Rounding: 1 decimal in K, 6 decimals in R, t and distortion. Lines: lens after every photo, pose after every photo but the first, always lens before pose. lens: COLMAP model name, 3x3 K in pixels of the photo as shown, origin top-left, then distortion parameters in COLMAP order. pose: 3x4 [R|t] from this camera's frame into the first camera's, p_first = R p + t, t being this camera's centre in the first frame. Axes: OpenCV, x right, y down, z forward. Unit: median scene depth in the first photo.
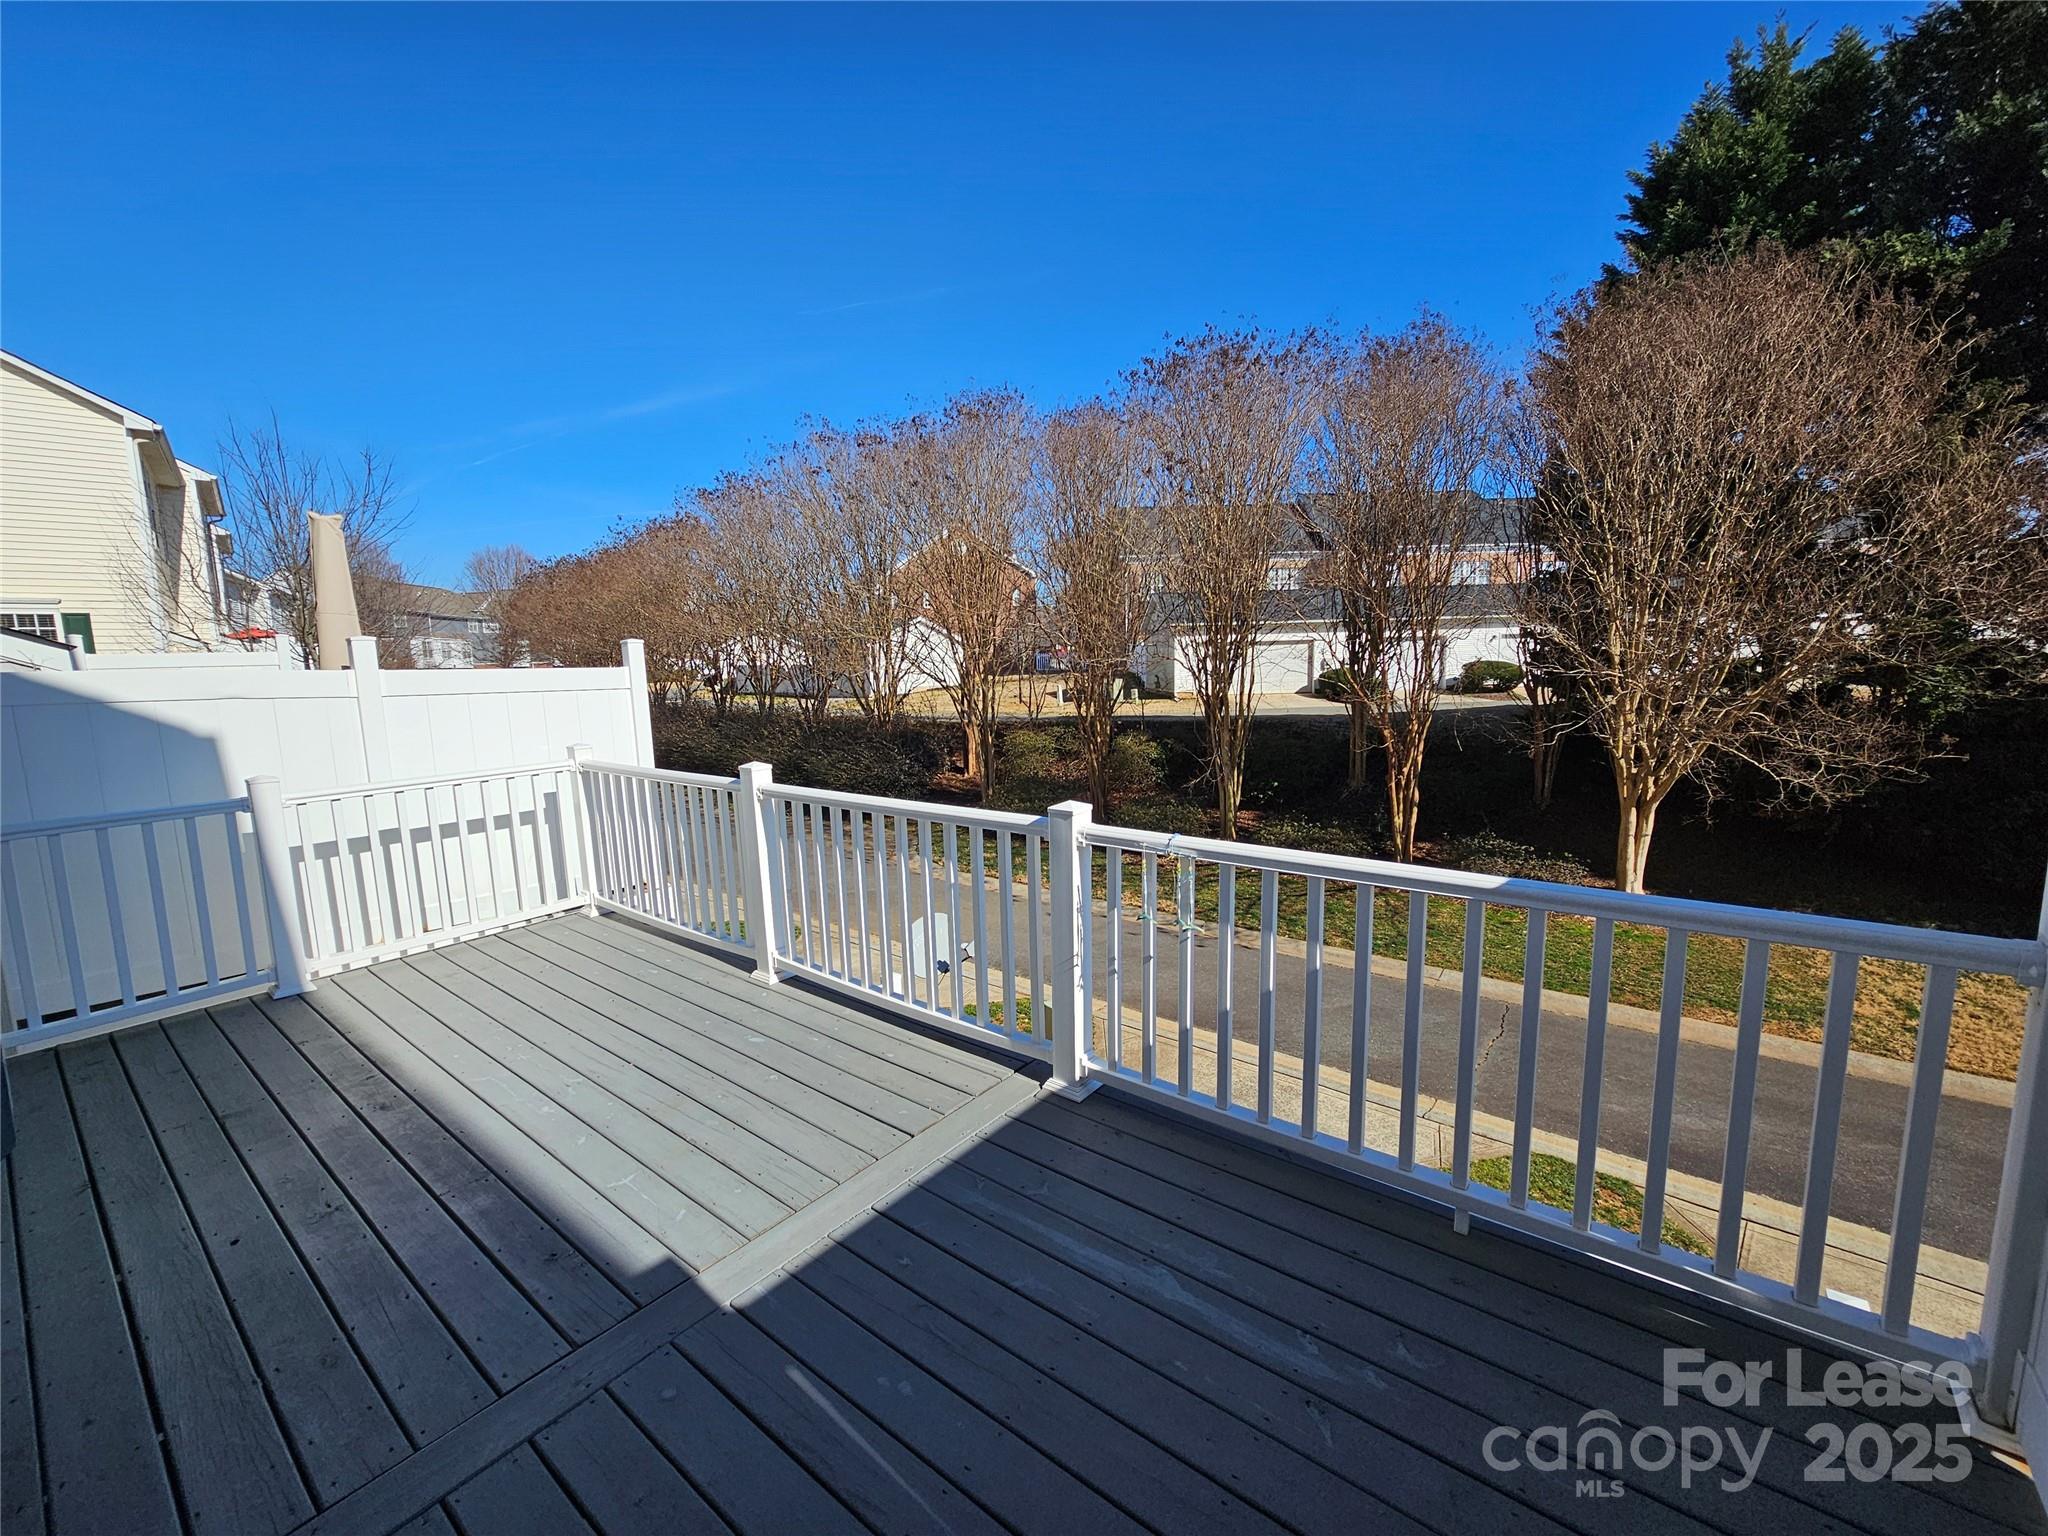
lens RADIAL K [[837.3, 0, 1015.8], [0, 837.3, 767.3], [0, 0, 1]] dist [-0.003519, 0.002332]
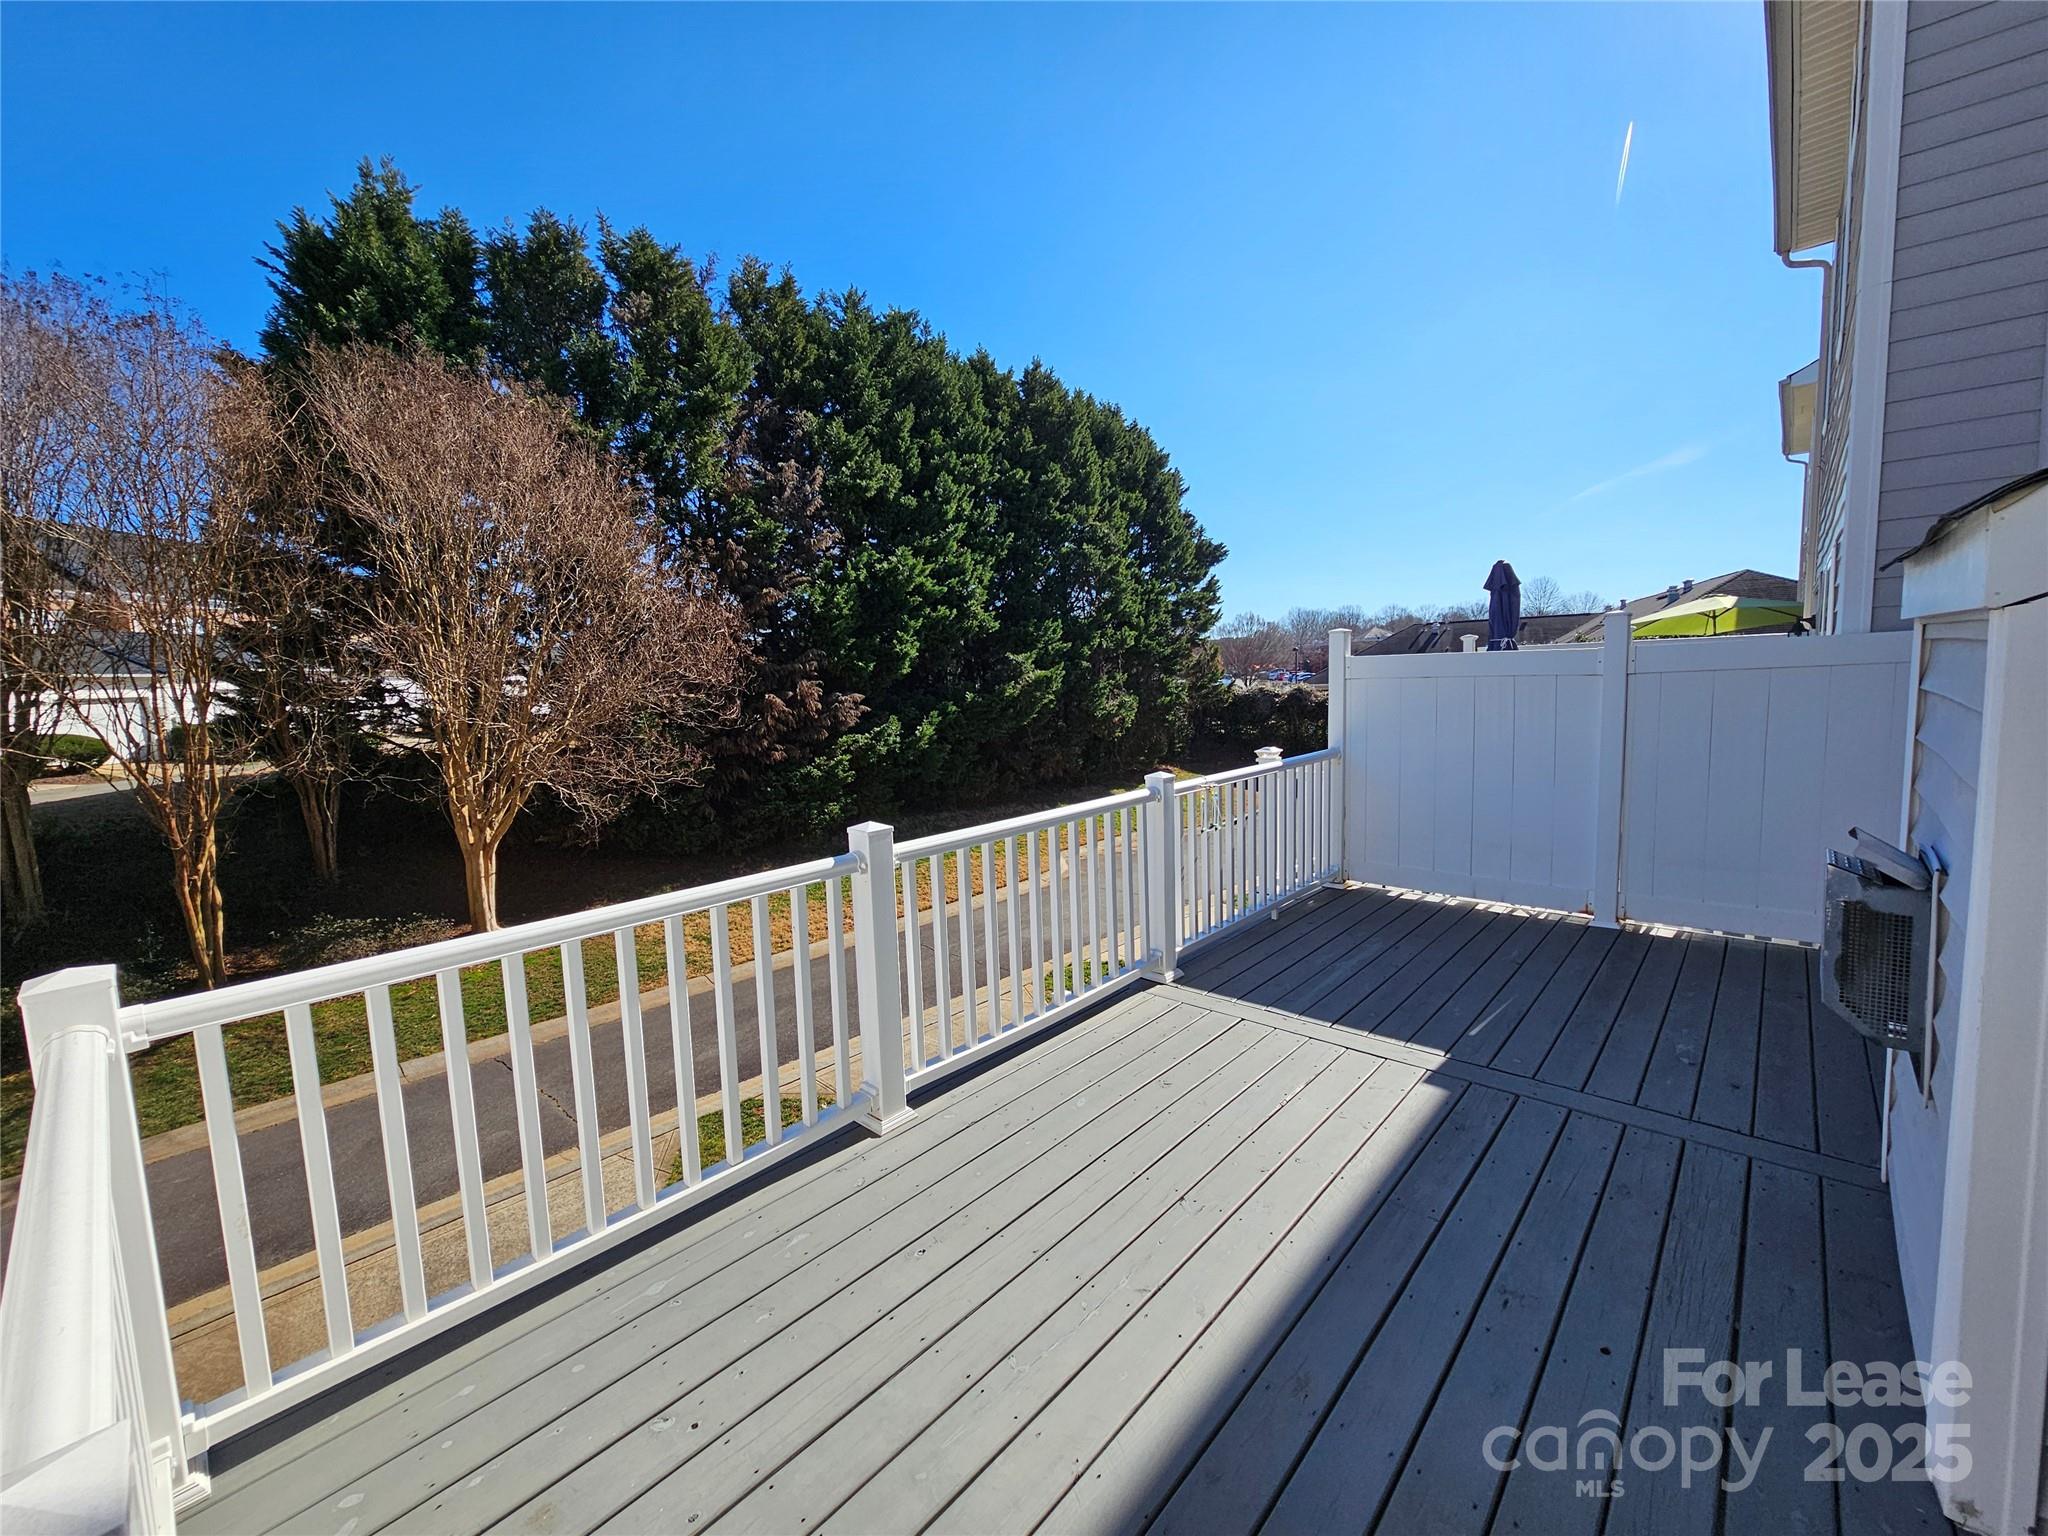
lens RADIAL K [[837.3, 0, 1015.5], [0, 837.3, 765.2], [0, 0, 1]] dist [-0.003519, 0.002332]
pose [[0.069590, -0.082374, 0.994169, -0.760468], [0.165068, 0.983798, 0.069961, -0.061838], [-0.983824, 0.159237, 0.082060, 0.618371]]
